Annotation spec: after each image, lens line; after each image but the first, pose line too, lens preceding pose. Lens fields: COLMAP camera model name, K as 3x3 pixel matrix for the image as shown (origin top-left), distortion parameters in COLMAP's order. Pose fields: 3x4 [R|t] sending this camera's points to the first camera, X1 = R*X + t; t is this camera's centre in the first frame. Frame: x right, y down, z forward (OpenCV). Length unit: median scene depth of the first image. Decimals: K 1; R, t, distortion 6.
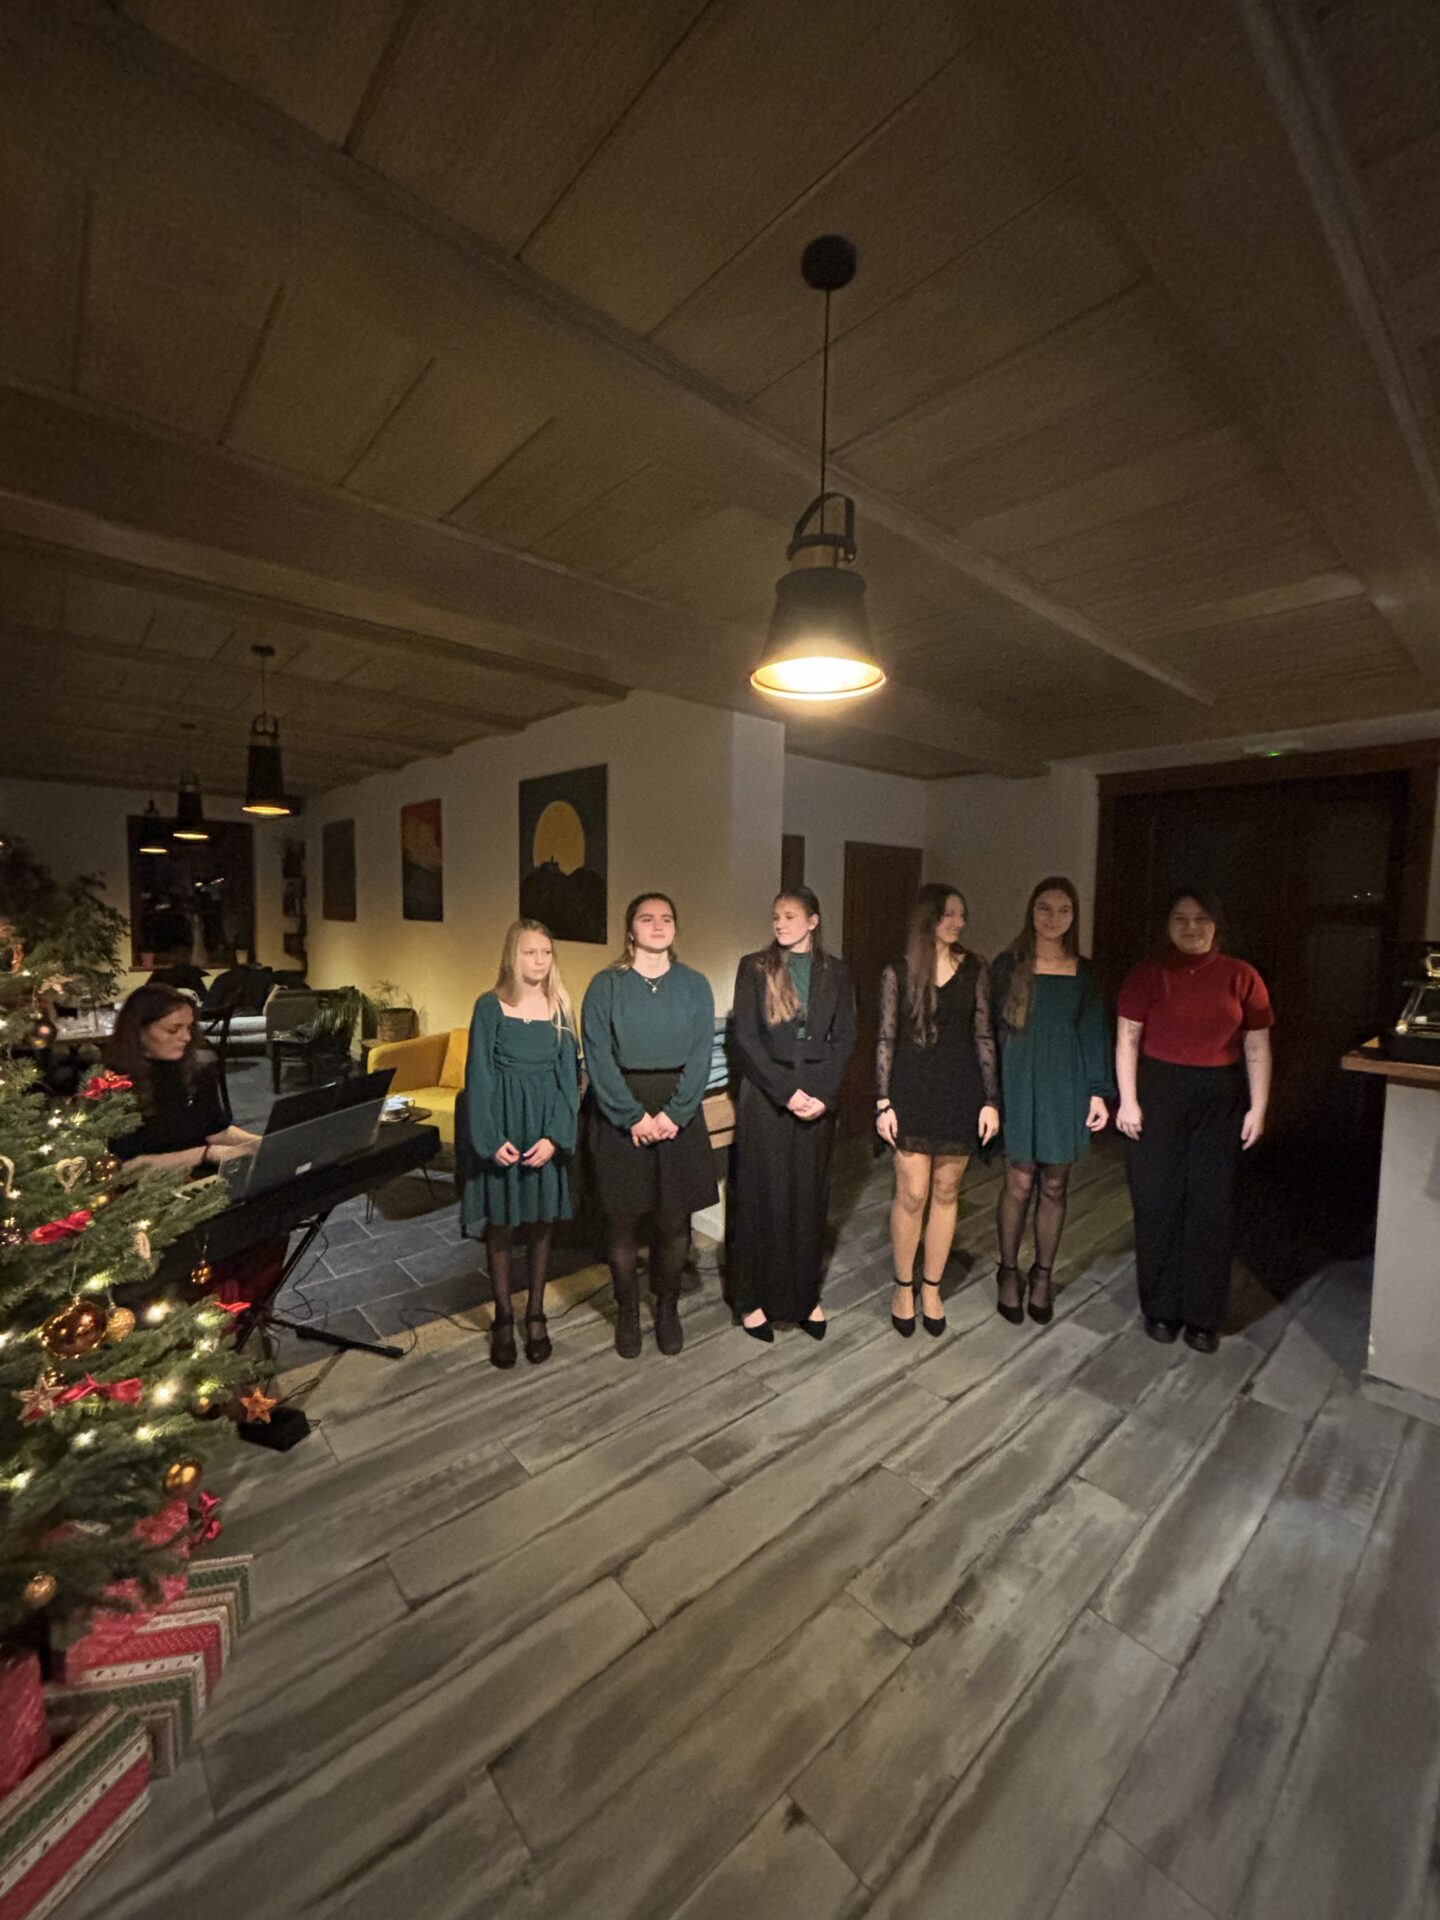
lens RADIAL K [[769.7, 0, 718.4], [0, 769.7, 957.6], [0, 0, 1]] dist [-0.003197, 0.001225]
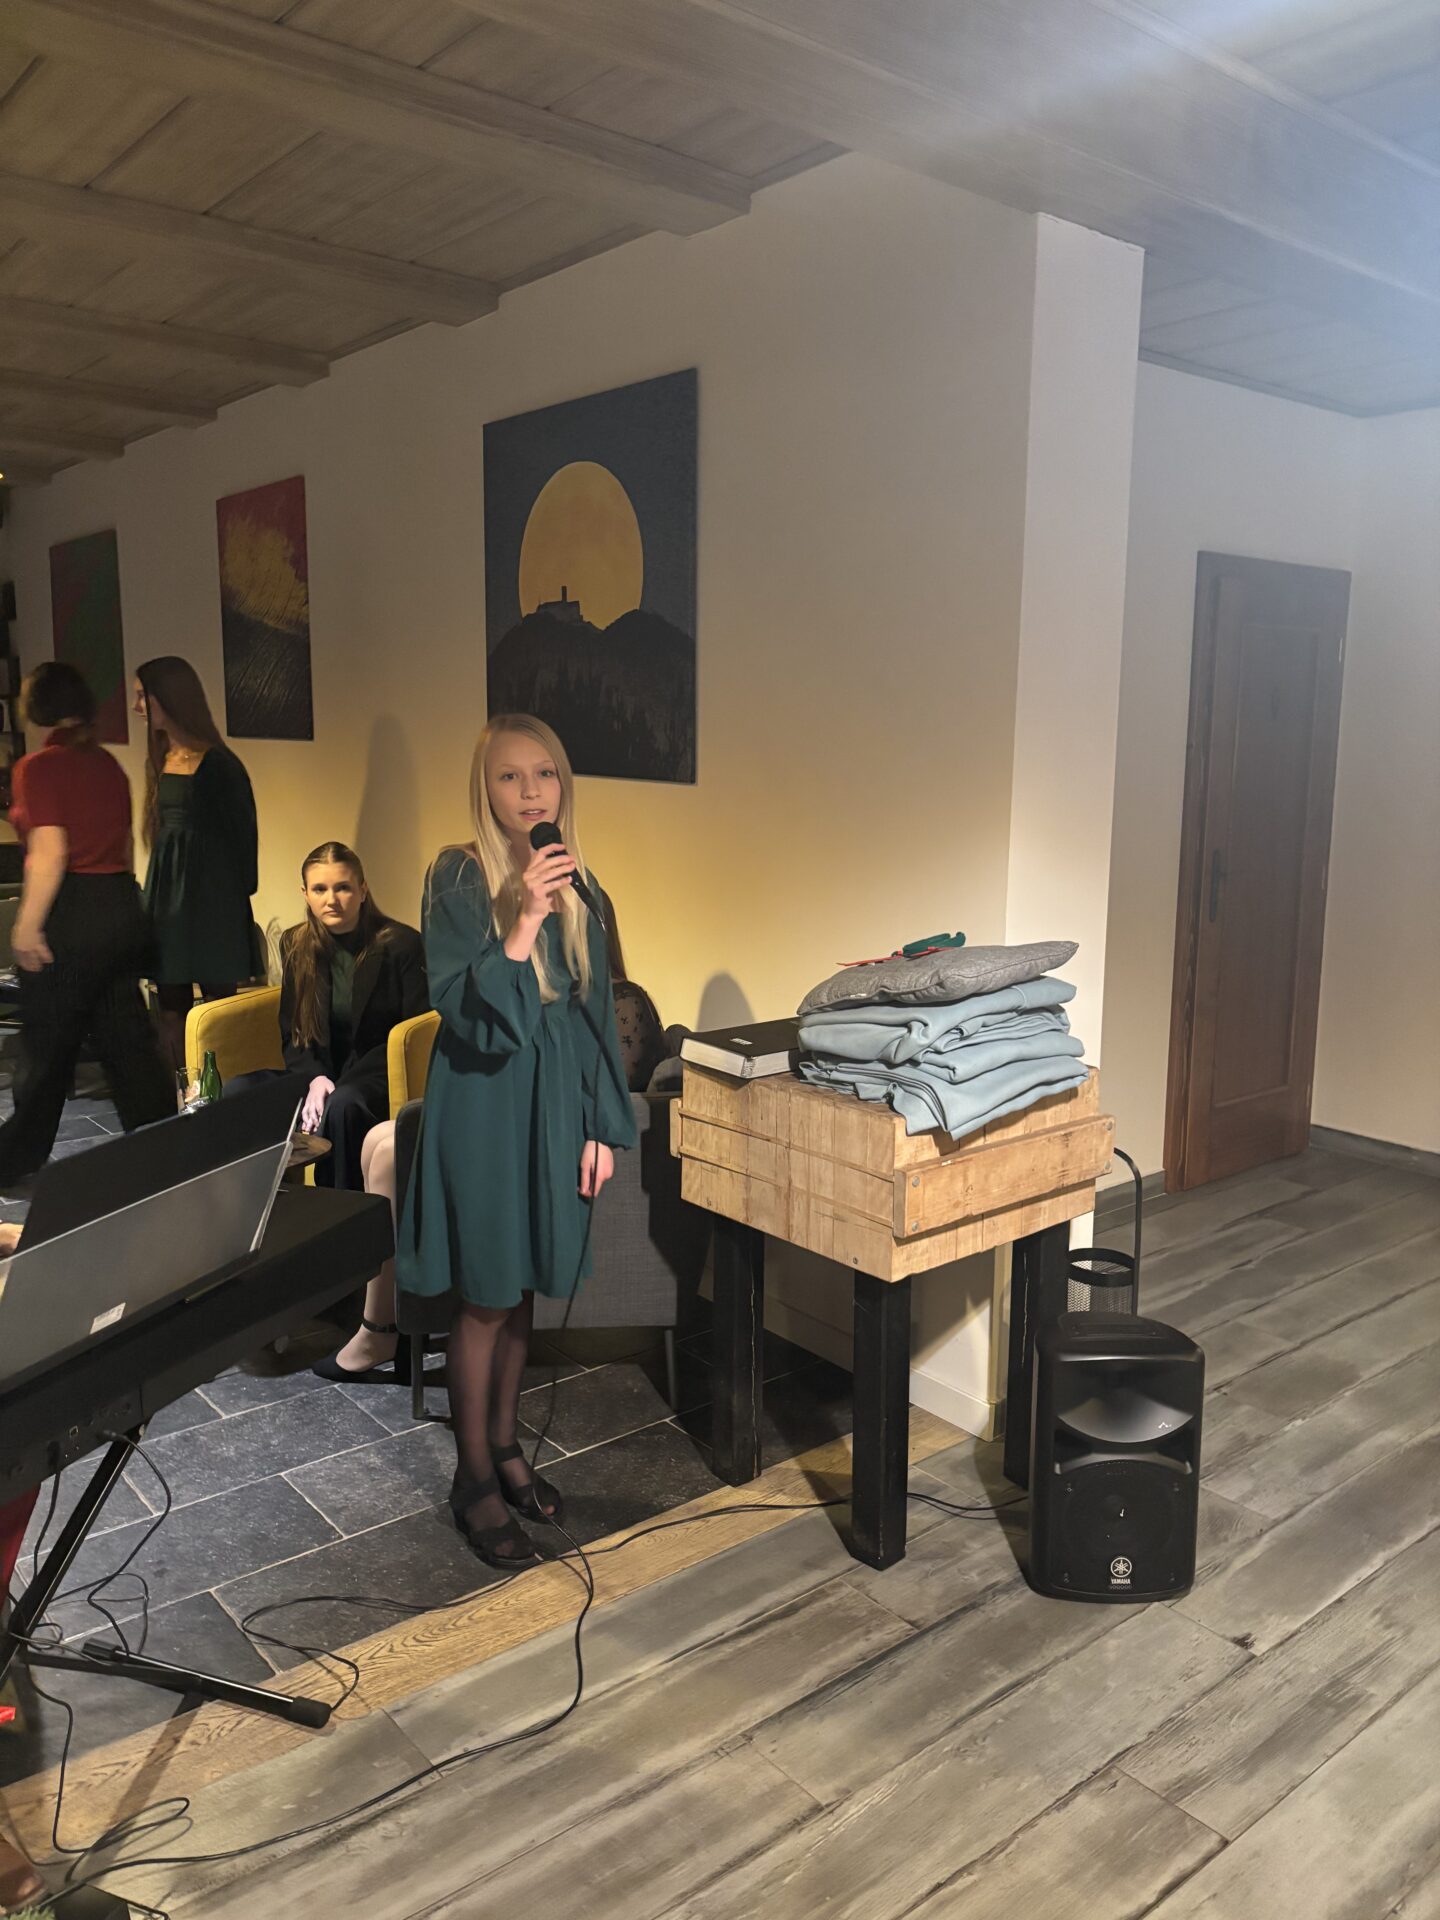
lens RADIAL K [[1445.3, 0, 720.7], [0, 1445.3, 946.0], [0, 0, 1]] dist [0.047081, -0.056953]
pose [[0.999230, 0.000182, -0.039230, -0.169036], [0.003164, 0.996359, 0.085193, 0.011867], [0.039103, -0.085251, 0.995592, 0.240176]]
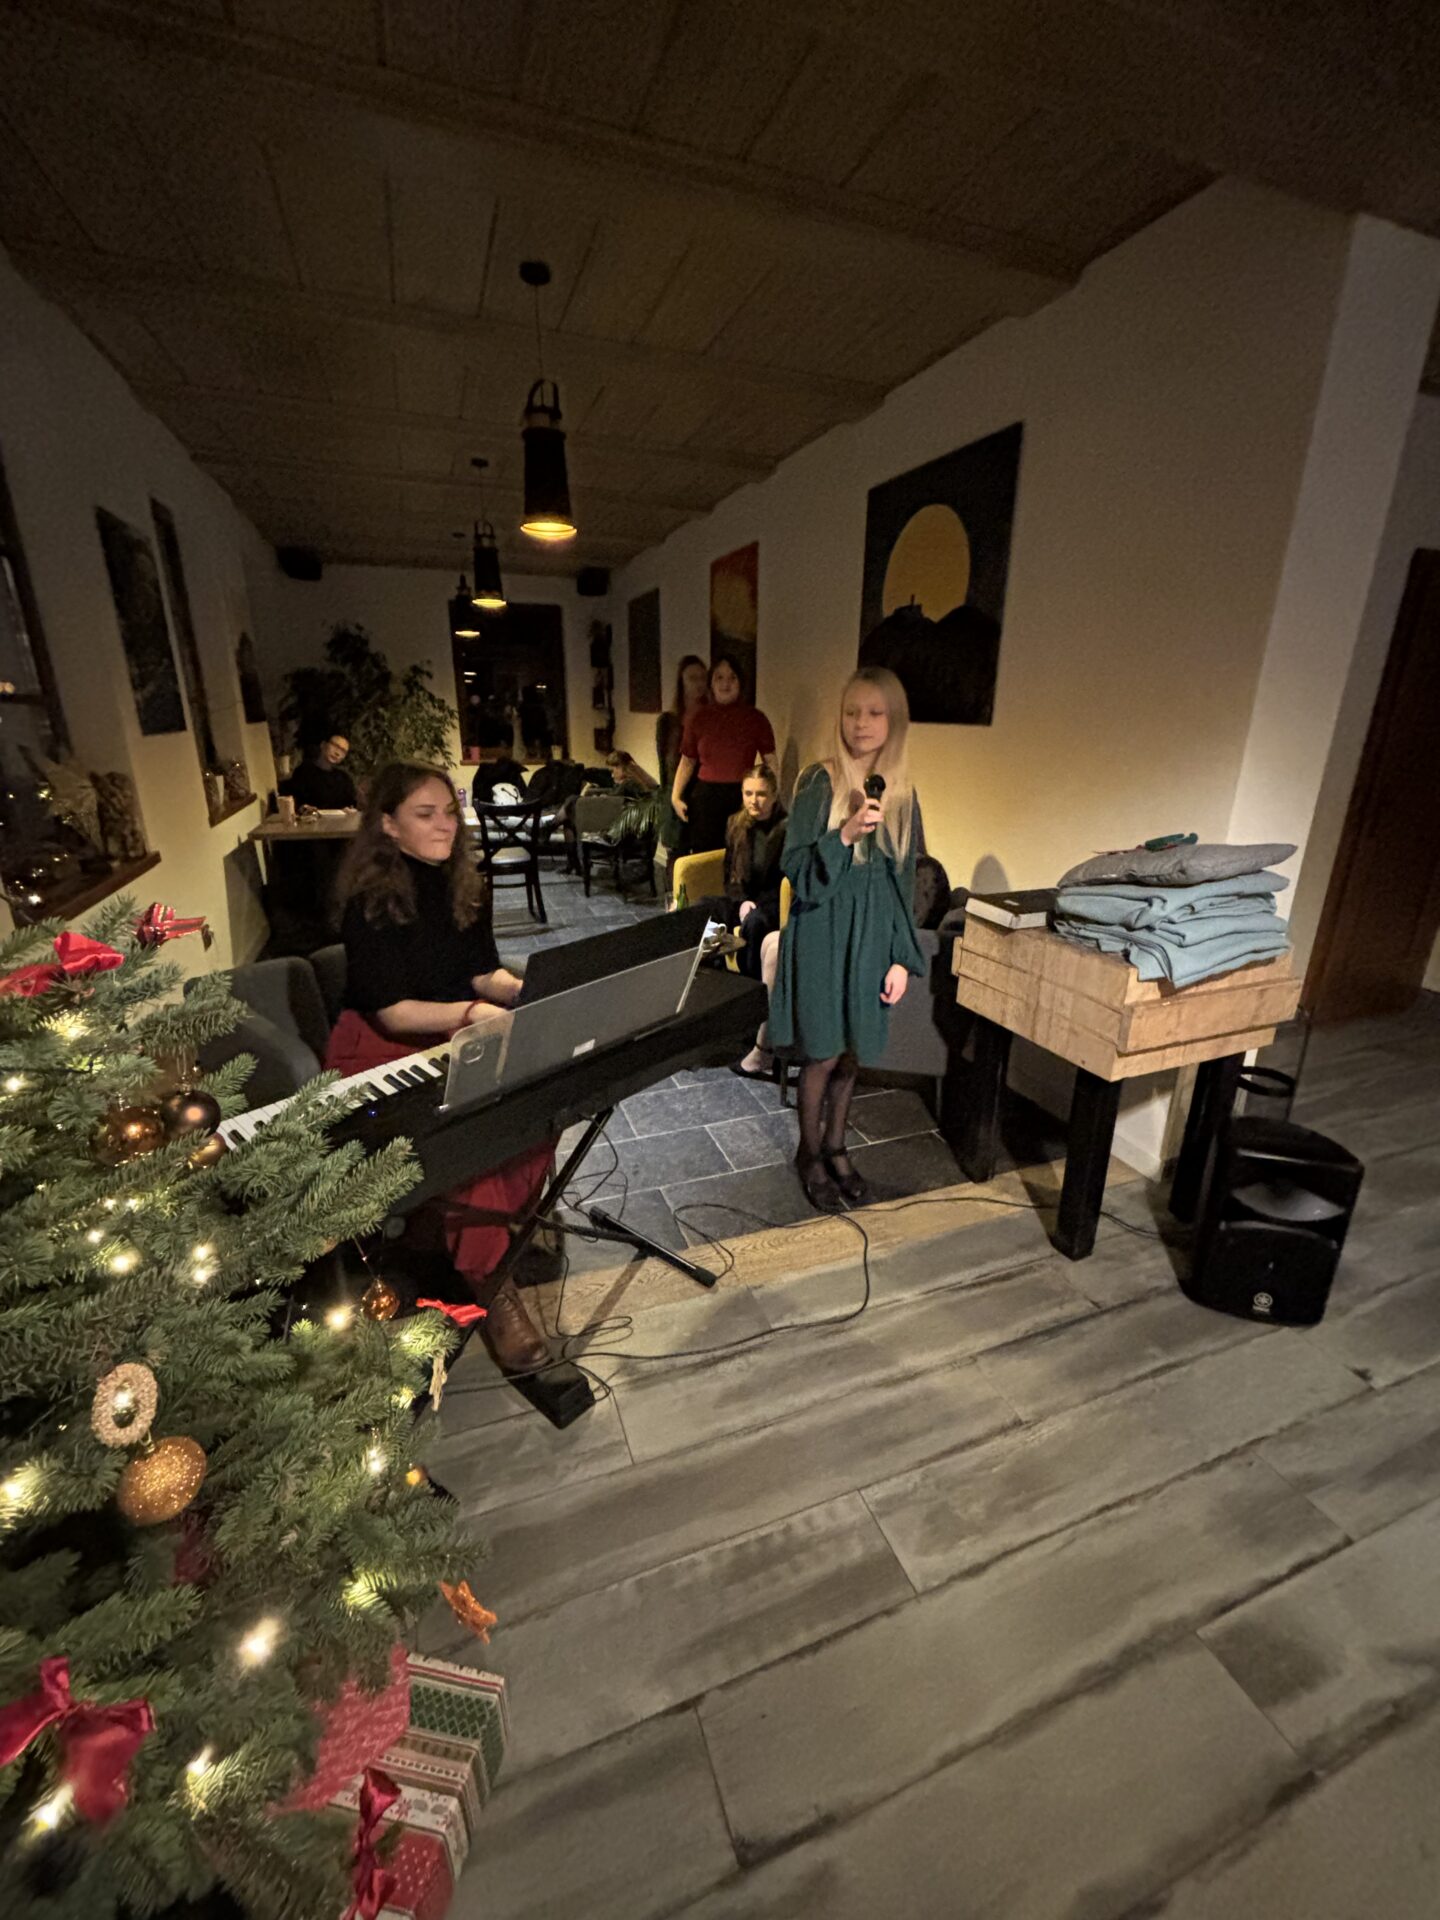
lens RADIAL K [[769.7, 0, 720.9], [0, 769.7, 955.2], [0, 0, 1]] dist [-0.003197, 0.001225]
pose [[0.933315, 0.102086, -0.344242, -0.198369], [-0.017636, 0.970607, 0.240022, 0.036663], [0.358626, -0.217945, 0.907682, 0.432384]]
